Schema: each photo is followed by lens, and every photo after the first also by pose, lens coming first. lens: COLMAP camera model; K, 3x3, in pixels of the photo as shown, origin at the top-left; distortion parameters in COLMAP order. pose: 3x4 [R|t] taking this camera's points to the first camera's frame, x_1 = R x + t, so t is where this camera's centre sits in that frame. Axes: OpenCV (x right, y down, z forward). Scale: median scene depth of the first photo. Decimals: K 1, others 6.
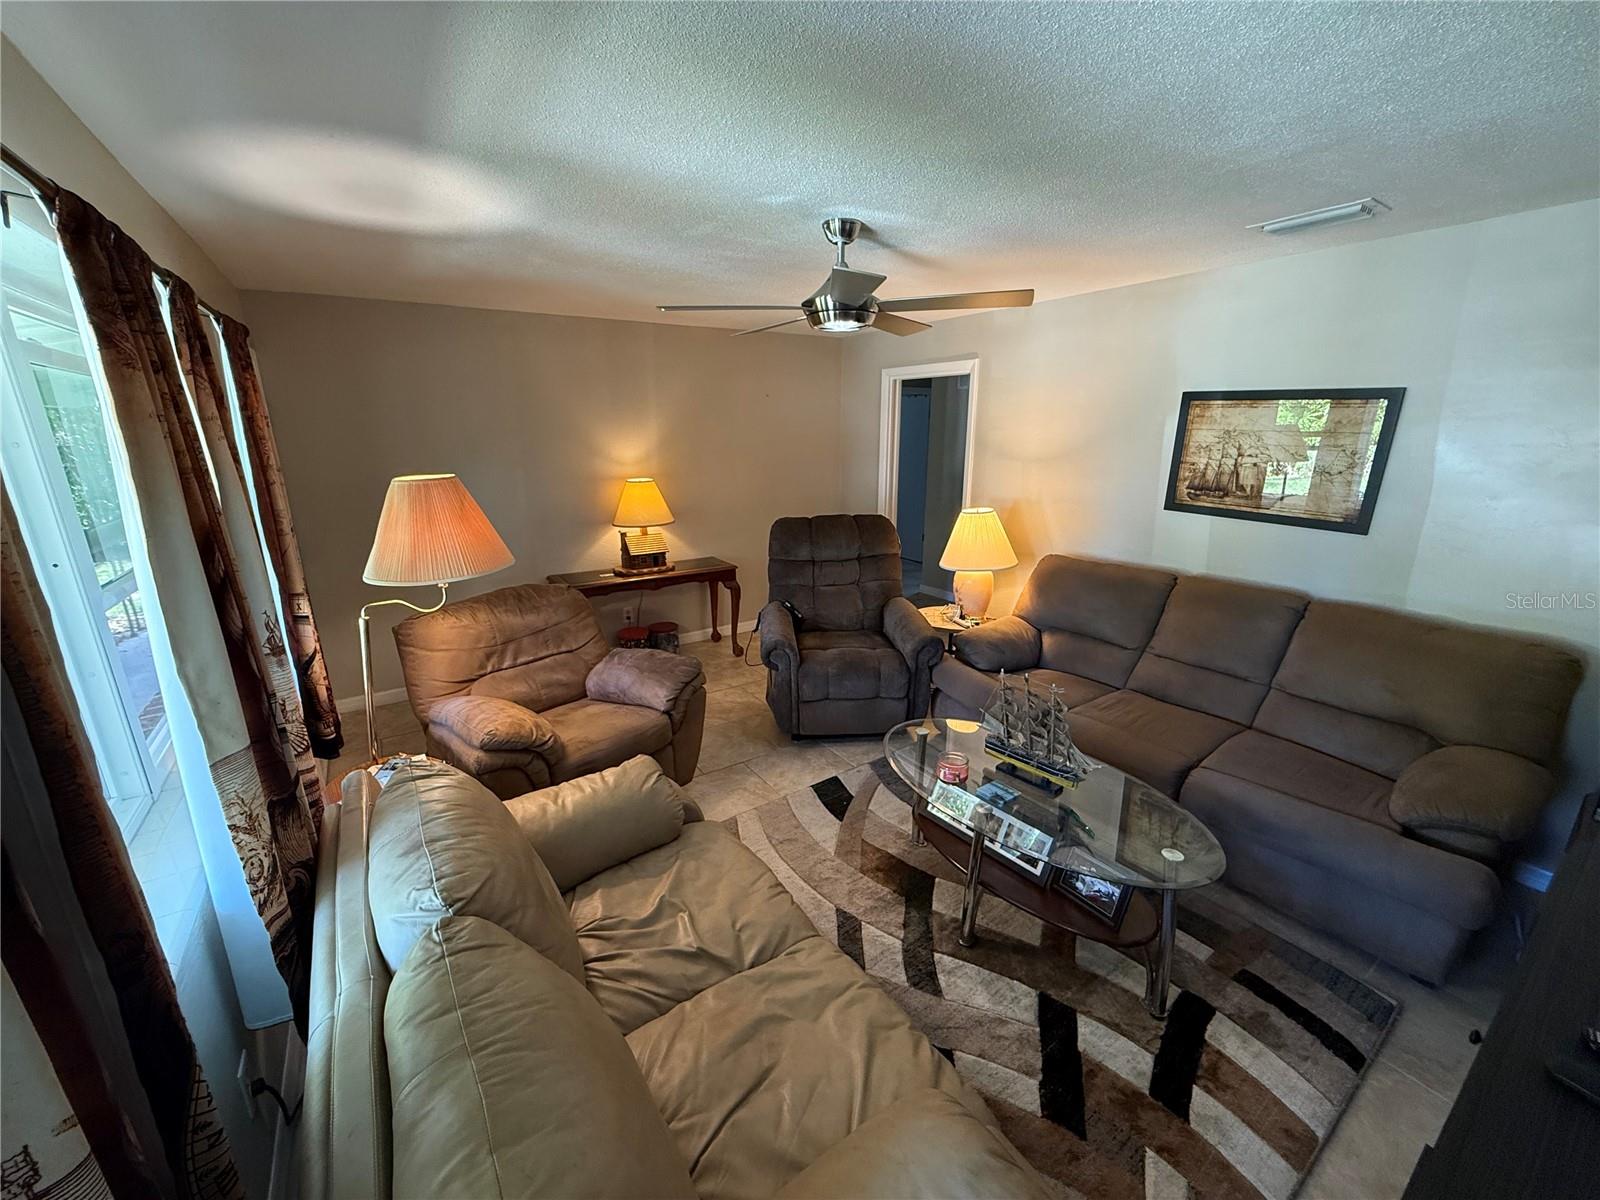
lens RADIAL K [[639.7, 0, 796.5], [0, 639.7, 605.7], [0, 0, 1]] dist [-0.003712, 0.001597]
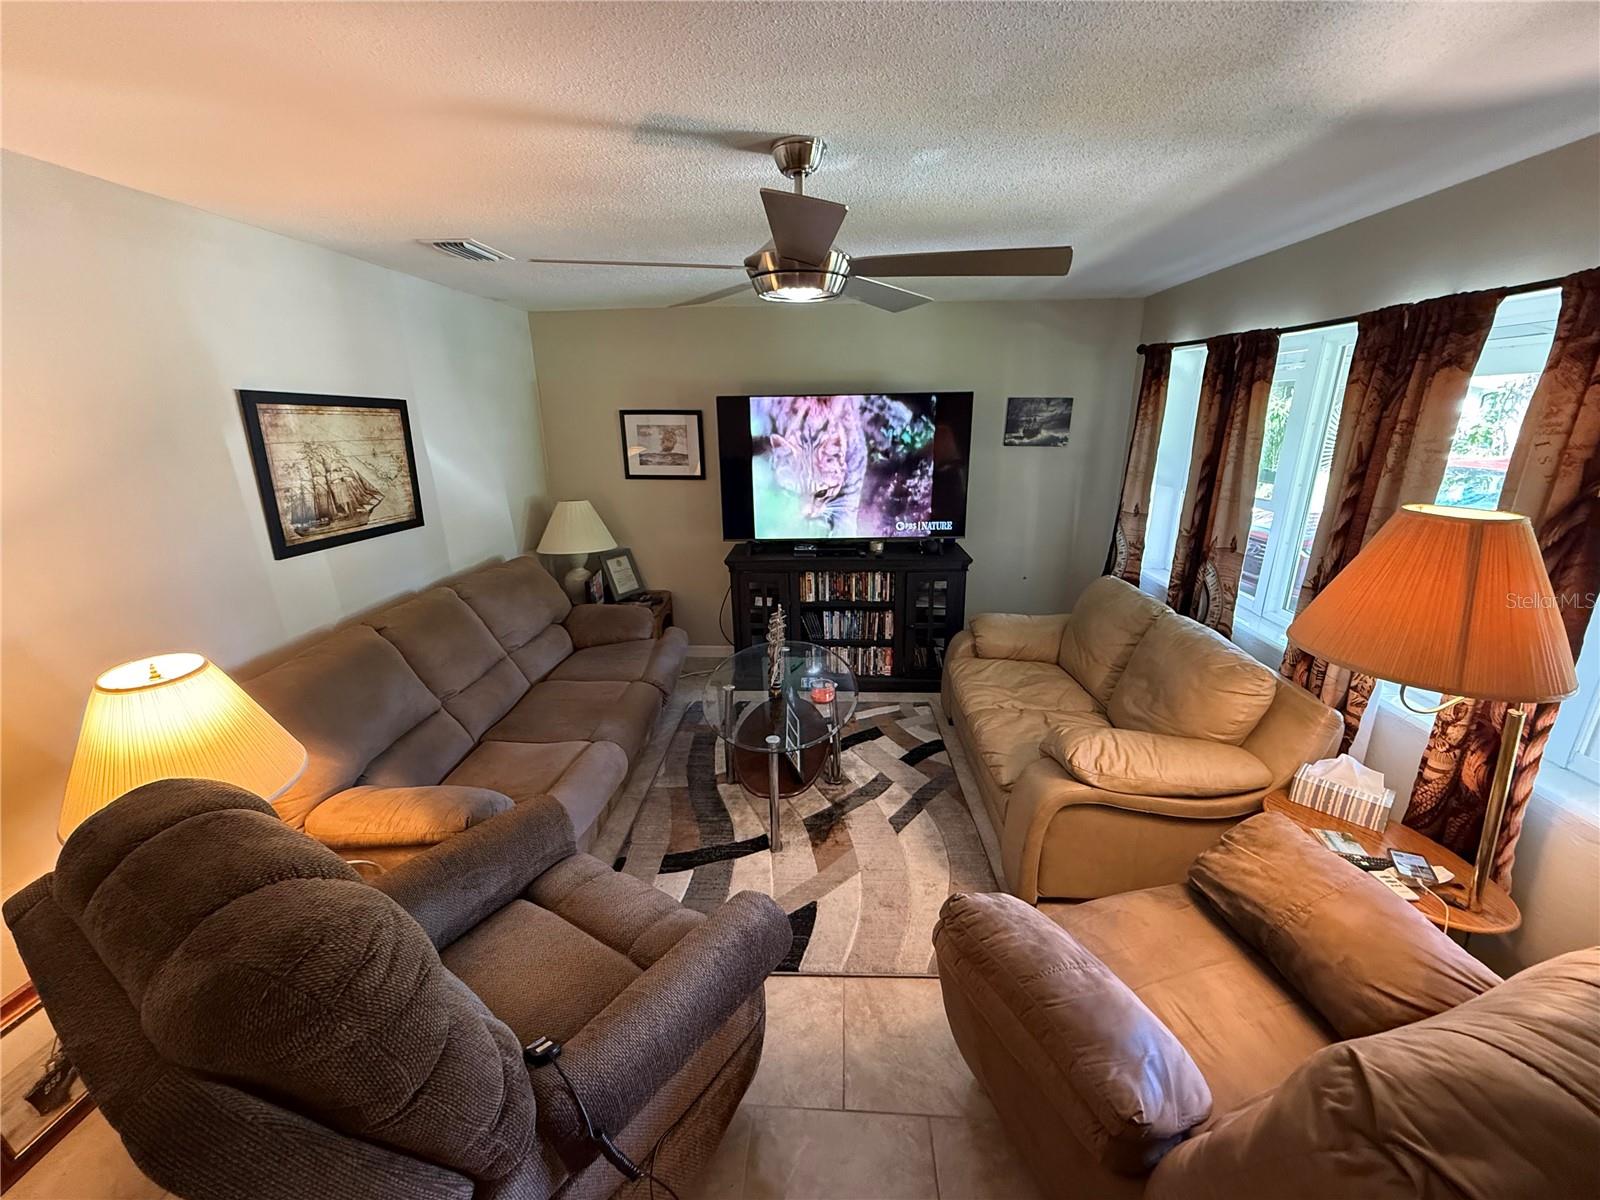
lens RADIAL K [[639.7, 0, 797.2], [0, 639.7, 603.4], [0, 0, 1]] dist [-0.003712, 0.001597]
pose [[-0.797010, -0.159824, 0.582436, -0.311509], [0.178367, 0.859052, 0.479807, -0.377407], [-0.577028, 0.486298, -0.656165, 1.274127]]
